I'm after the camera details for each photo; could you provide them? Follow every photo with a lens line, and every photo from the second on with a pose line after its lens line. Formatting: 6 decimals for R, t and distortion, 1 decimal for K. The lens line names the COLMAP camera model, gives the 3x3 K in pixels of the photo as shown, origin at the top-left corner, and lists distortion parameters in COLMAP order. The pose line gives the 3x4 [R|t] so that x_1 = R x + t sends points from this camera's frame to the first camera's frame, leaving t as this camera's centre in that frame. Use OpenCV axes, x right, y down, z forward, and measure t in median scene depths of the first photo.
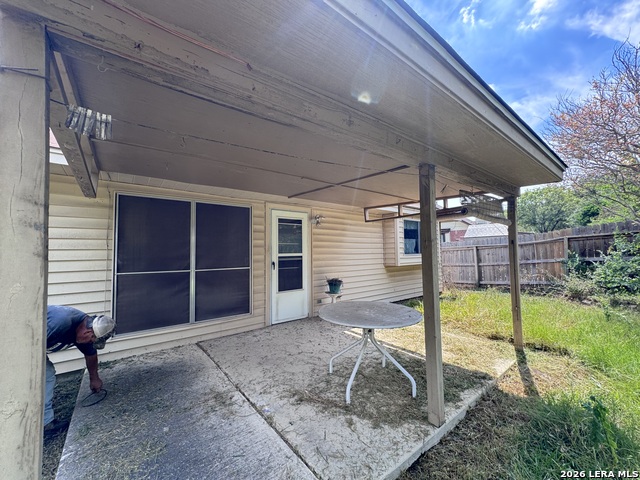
lens RADIAL K [[257.9, 0, 317.9], [0, 257.9, 241.4], [0, 0, 1]] dist [-0.003764, 0.000001]
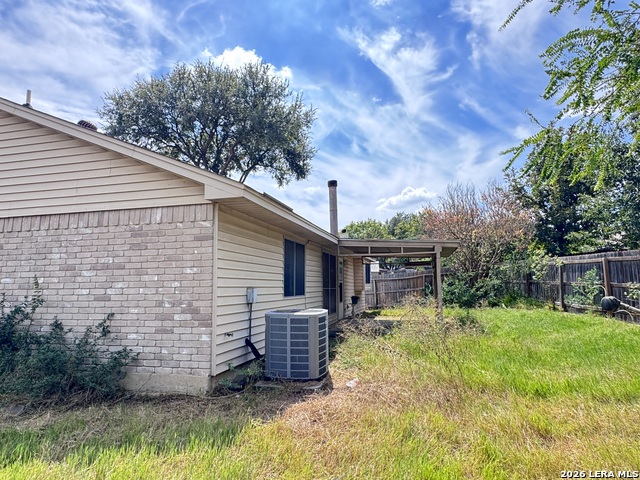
lens RADIAL K [[400.4, 0, 316.4], [0, 400.4, 237.3], [0, 0, 1]] dist [0.000793, 0.000231]
pose [[0.795450, 0.084230, 0.600137, -1.994597], [-0.033155, 0.994859, -0.095685, 0.014432], [-0.605112, 0.056215, 0.794154, -1.158108]]
